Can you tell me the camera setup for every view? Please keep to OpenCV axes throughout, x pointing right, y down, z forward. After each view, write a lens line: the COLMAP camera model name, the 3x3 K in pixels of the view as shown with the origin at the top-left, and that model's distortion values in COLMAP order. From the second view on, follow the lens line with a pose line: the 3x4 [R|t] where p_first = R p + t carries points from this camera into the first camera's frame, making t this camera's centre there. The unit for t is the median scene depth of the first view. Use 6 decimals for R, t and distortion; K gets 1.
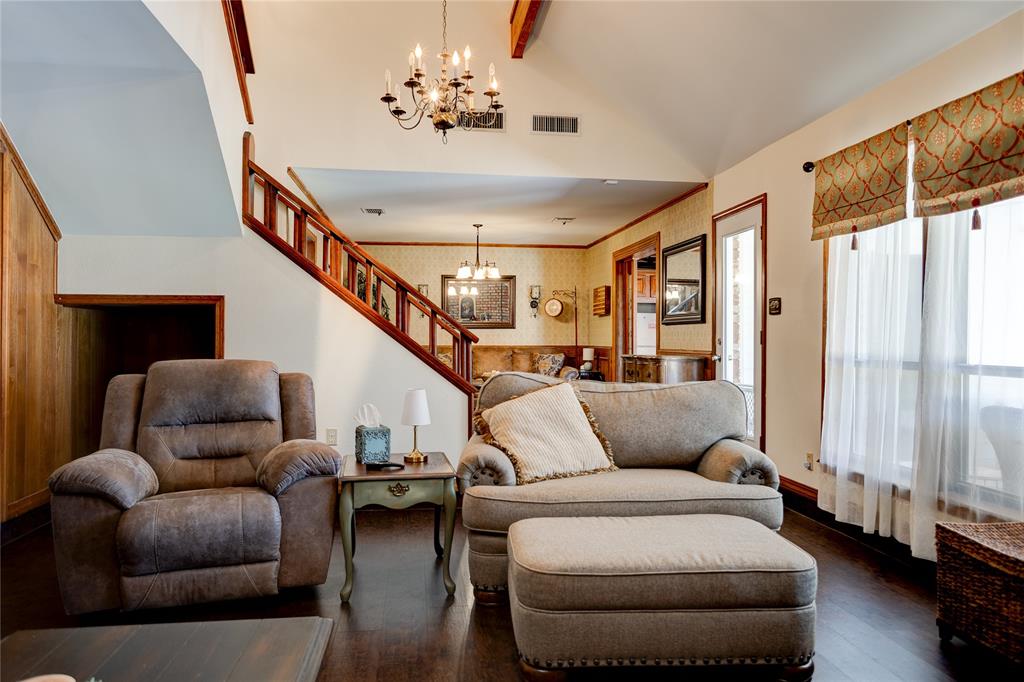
lens RADIAL K [[737.8, 0, 513.2], [0, 737.8, 339.4], [0, 0, 1]] dist [-0.002955, 0.000473]
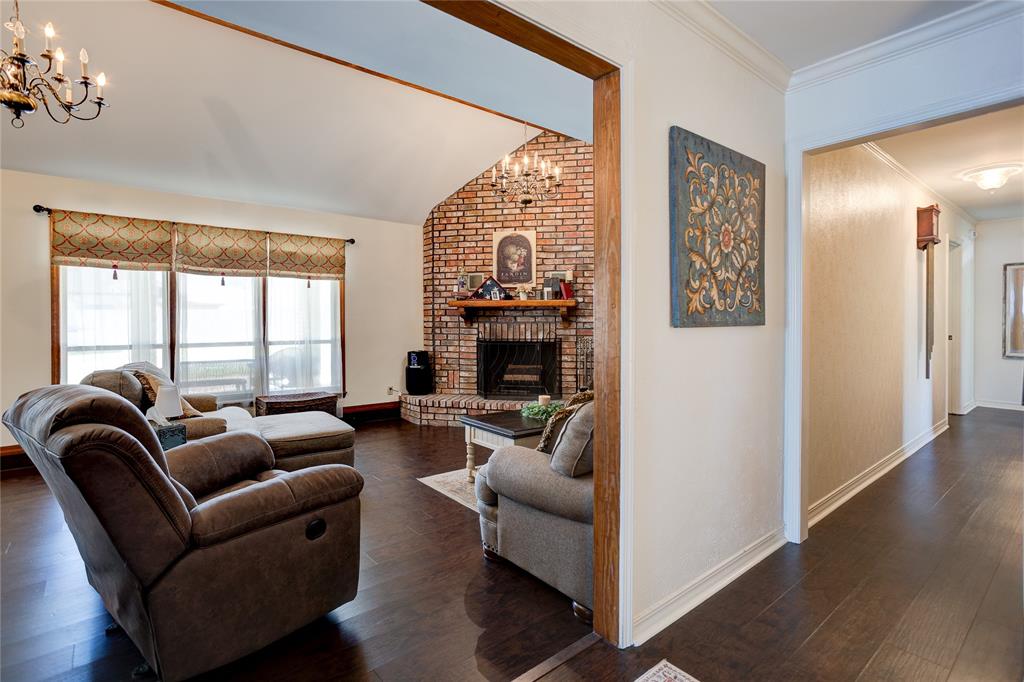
lens RADIAL K [[500.3, 0, 504.5], [0, 500.3, 318.8], [0, 0, 1]] dist [-0.038219, 0.022283]
pose [[-0.528098, -0.003717, 0.849175, -1.054684], [-0.002131, 0.999993, 0.003053, -0.042238], [-0.849181, -0.000197, -0.528103, 0.938982]]
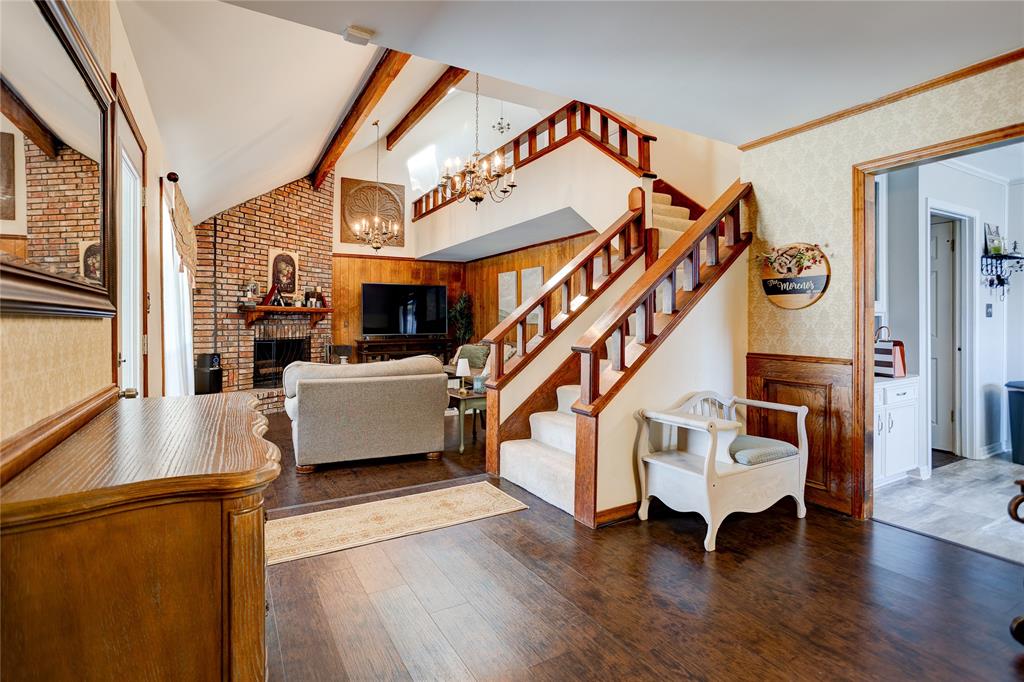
lens RADIAL K [[500.3, 0, 498.0], [0, 500.3, 321.4], [0, 0, 1]] dist [-0.038219, 0.022283]
pose [[-0.932360, -0.001340, -0.361530, 0.270425], [-0.000693, 0.999998, -0.001919, -0.034404], [0.361532, -0.001538, -0.932359, 2.276616]]
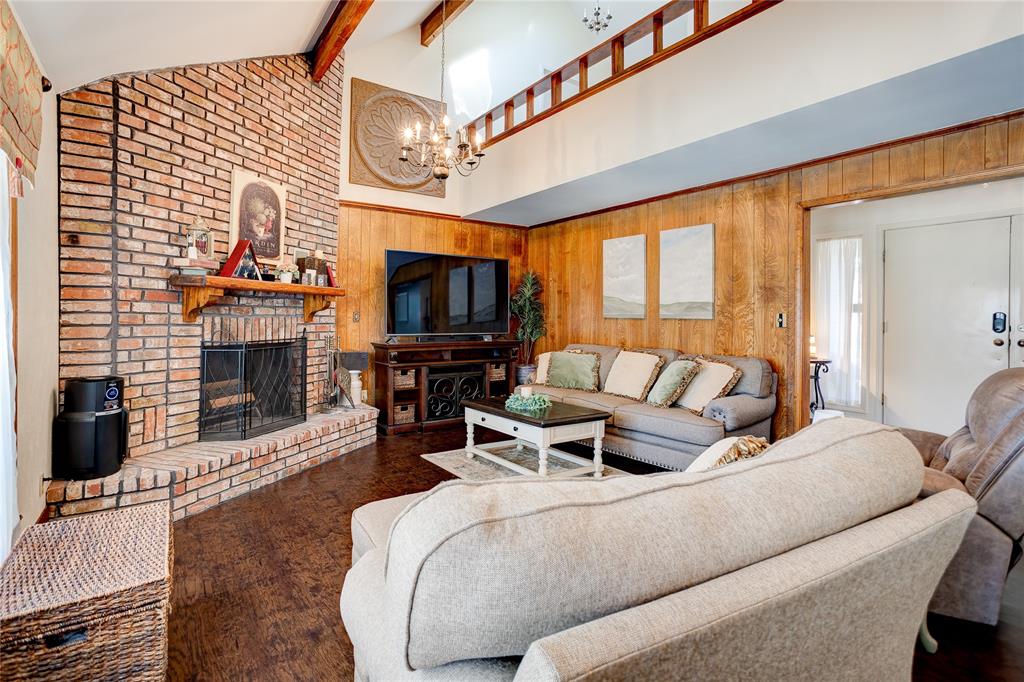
lens RADIAL K [[500.3, 0, 504.0], [0, 500.3, 318.0], [0, 0, 1]] dist [-0.038219, 0.022283]
pose [[-0.887773, -0.010292, -0.460167, 0.377516], [-0.010540, 0.999942, -0.002032, -0.022657], [0.460161, 0.003046, -0.887830, 1.258237]]
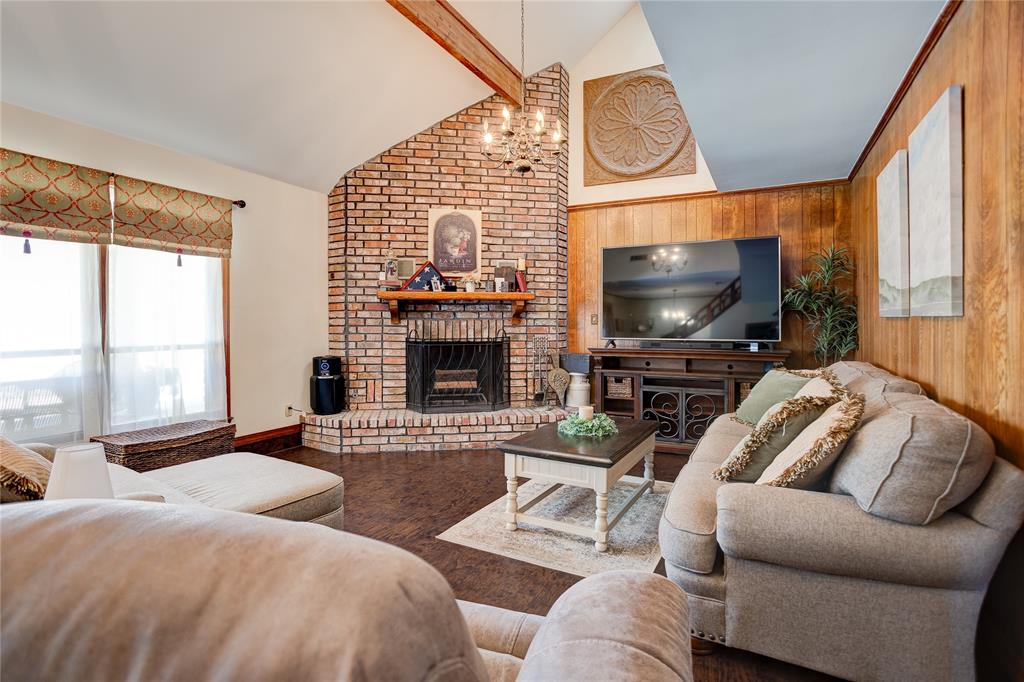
lens RADIAL K [[500.3, 0, 507.2], [0, 500.3, 319.7], [0, 0, 1]] dist [-0.038219, 0.022283]
pose [[-0.818732, -0.002799, 0.574169, -0.569488], [-0.003131, 0.999995, 0.000411, -0.023703], [-0.574168, -0.001461, -0.818736, 1.086283]]
